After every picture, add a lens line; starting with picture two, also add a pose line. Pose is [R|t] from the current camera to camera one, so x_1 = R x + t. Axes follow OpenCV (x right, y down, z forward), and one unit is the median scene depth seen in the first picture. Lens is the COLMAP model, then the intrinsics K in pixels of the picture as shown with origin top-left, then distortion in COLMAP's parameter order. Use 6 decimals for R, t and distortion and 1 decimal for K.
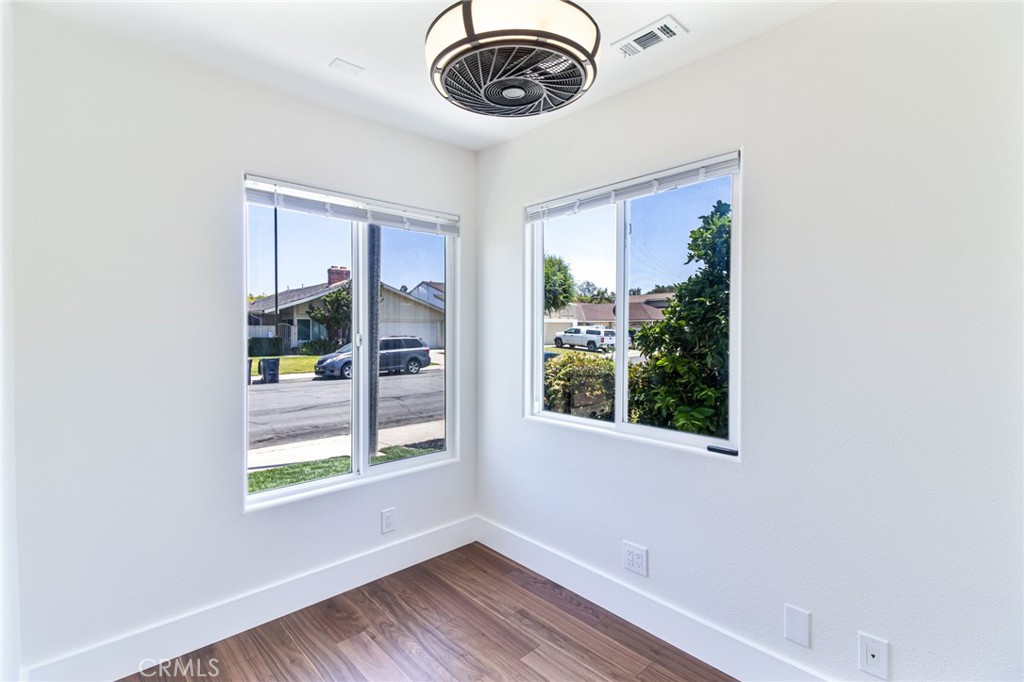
lens RADIAL K [[470.8, 0, 514.0], [0, 470.8, 338.4], [0, 0, 1]] dist [0.009373, -0.008959]
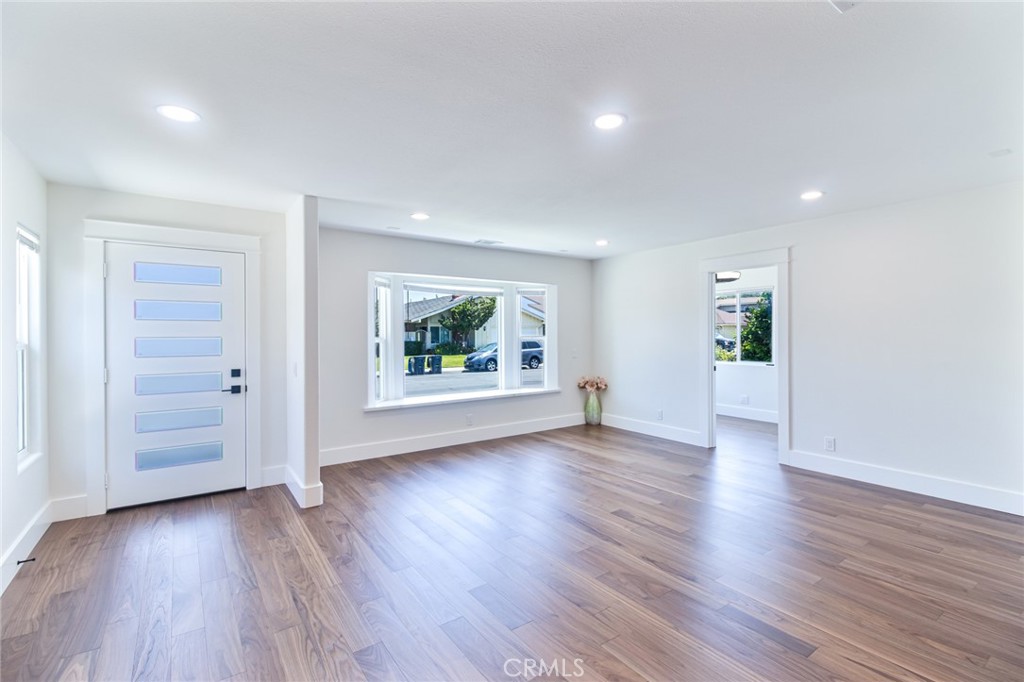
lens RADIAL K [[470.8, 0, 504.6], [0, 470.8, 335.7], [0, 0, 1]] dist [0.009373, -0.008959]
pose [[0.989253, -0.005903, -0.146093, -0.112947], [0.003630, 0.999868, -0.015822, 0.005837], [0.146167, 0.015122, 0.989144, -0.311537]]
